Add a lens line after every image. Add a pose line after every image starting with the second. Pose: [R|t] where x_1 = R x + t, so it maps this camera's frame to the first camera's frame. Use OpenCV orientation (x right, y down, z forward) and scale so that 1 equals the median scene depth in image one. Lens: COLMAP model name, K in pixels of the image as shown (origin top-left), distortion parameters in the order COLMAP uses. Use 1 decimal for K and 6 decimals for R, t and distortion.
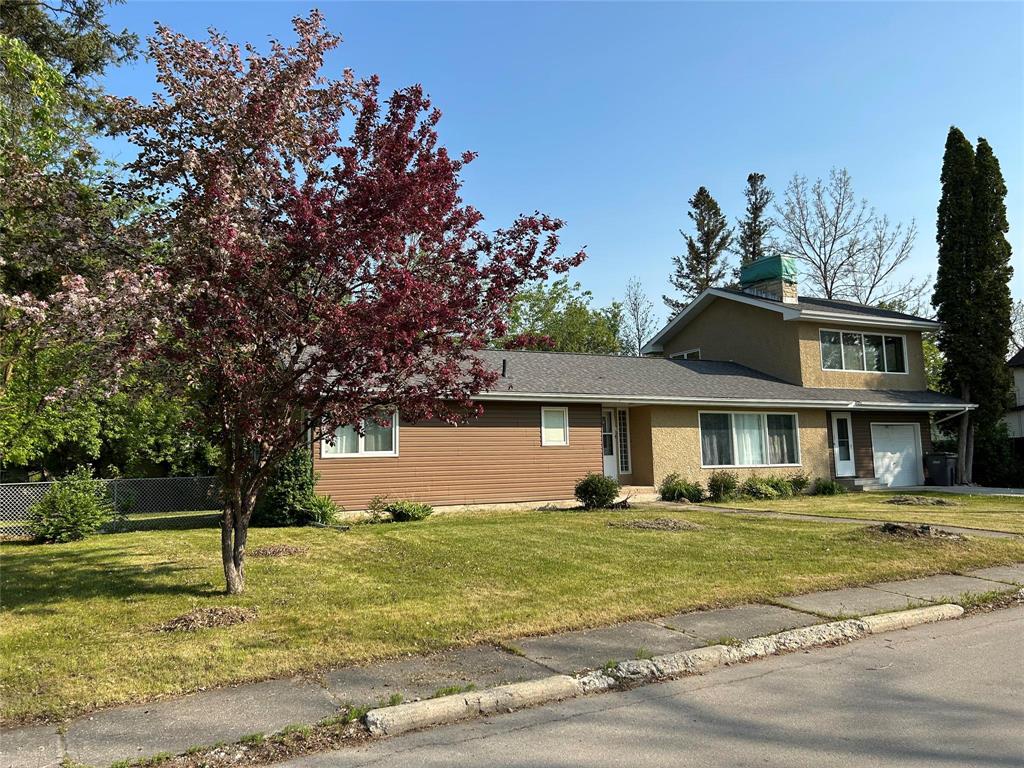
lens RADIAL K [[767.6, 0, 516.8], [0, 767.6, 380.8], [0, 0, 1]] dist [0.061655, -0.078240]
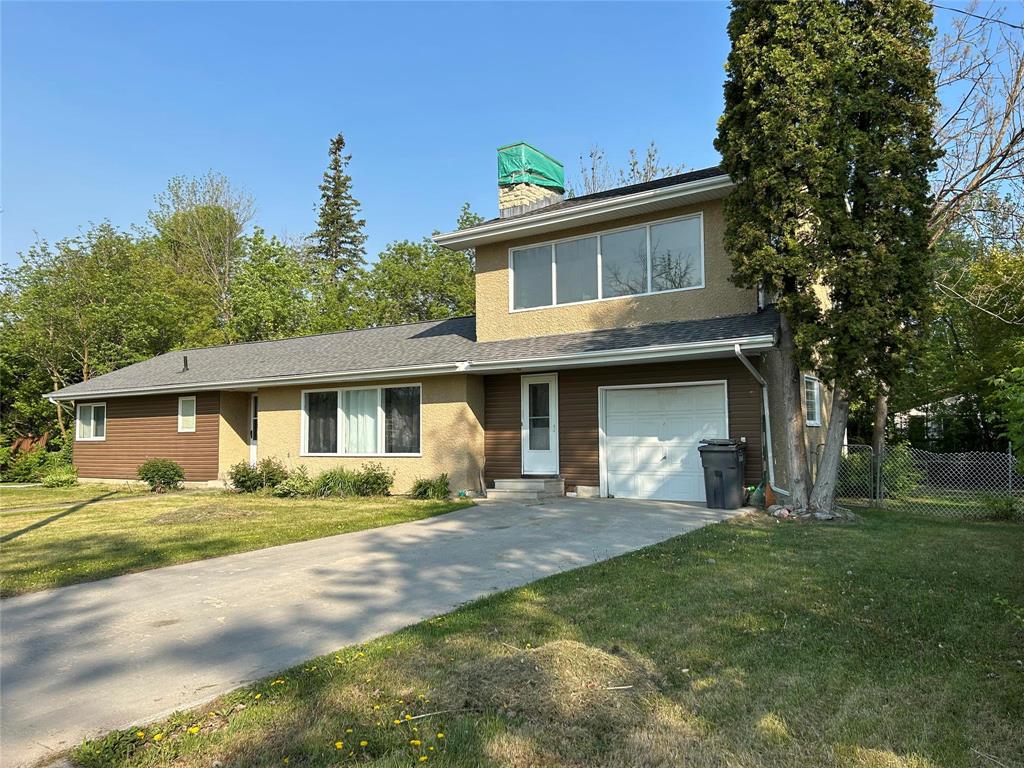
lens RADIAL K [[766.3, 0, 519.6], [0, 766.3, 383.9], [0, 0, 1]] dist [0.060364, -0.068103]
pose [[0.473545, -0.043648, -0.879687, 0.984238], [0.097329, 0.995248, 0.003012, 0.046268], [0.875375, -0.087045, 0.475543, 0.702539]]
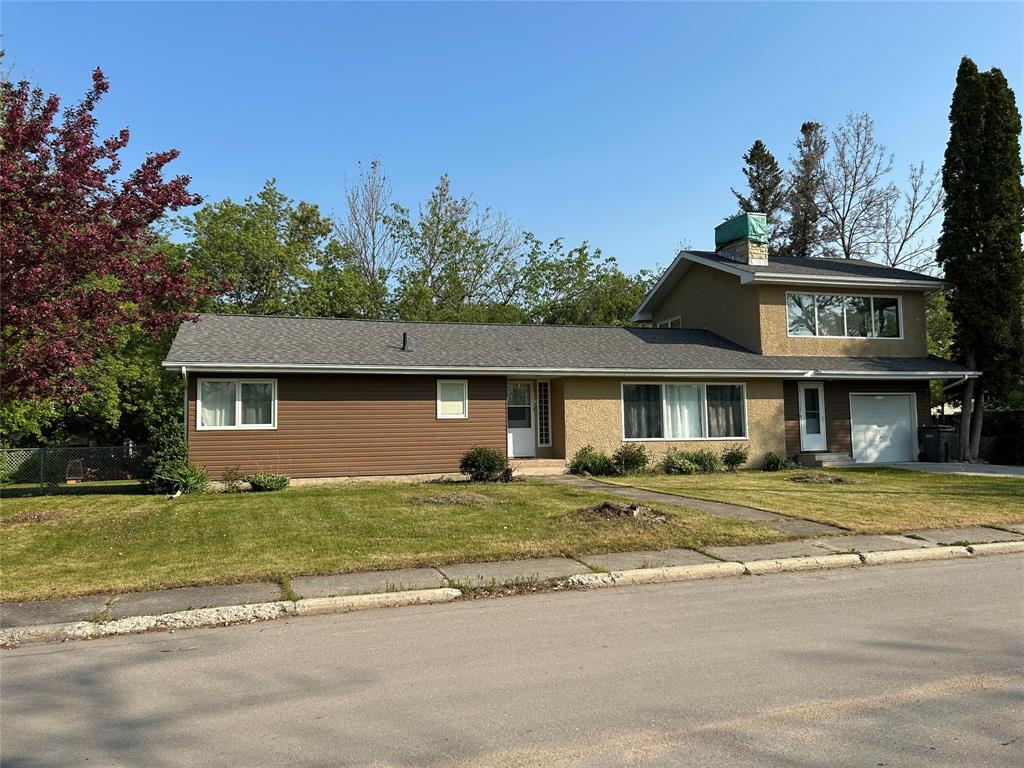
lens RADIAL K [[766.3, 0, 519.6], [0, 766.3, 383.9], [0, 0, 1]] dist [0.060364, -0.068103]
pose [[0.983797, -0.006000, -0.179186, 0.247229], [0.013894, 0.998986, 0.042832, -0.001482], [0.178747, -0.044628, 0.982882, 0.030098]]
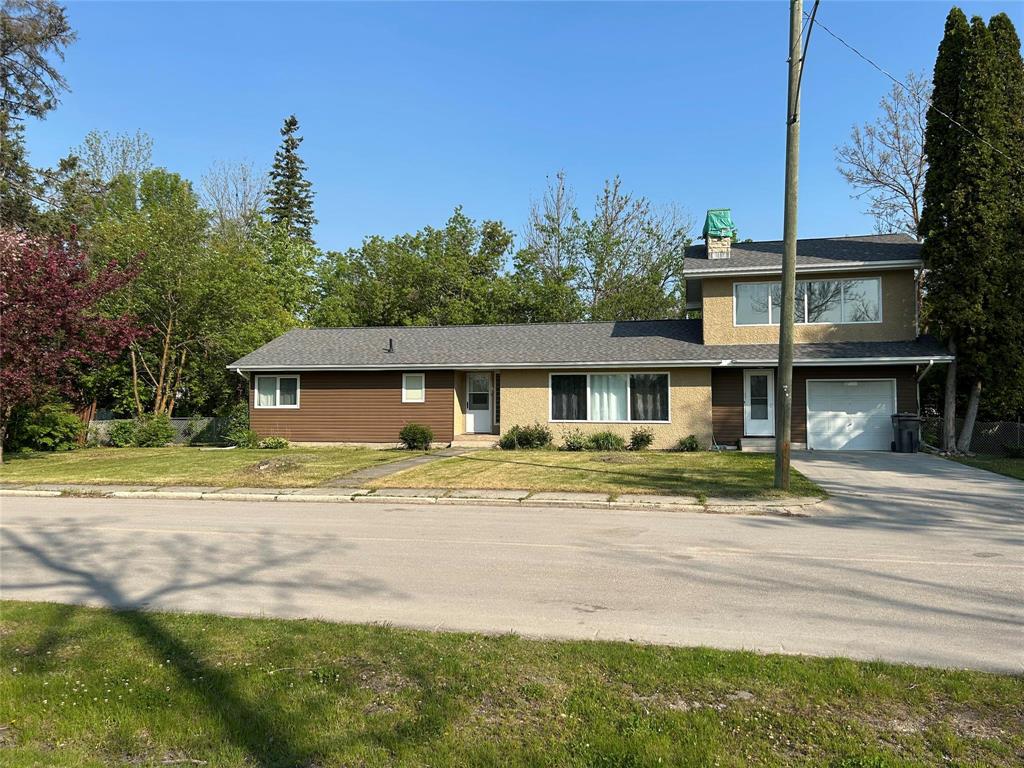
lens RADIAL K [[767.6, 0, 516.8], [0, 767.6, 380.8], [0, 0, 1]] dist [0.061655, -0.078240]
pose [[0.754545, -0.003273, -0.656241, 0.838379], [0.052531, 0.997080, 0.055427, -0.014117], [0.654143, -0.076296, 0.752513, 0.086061]]
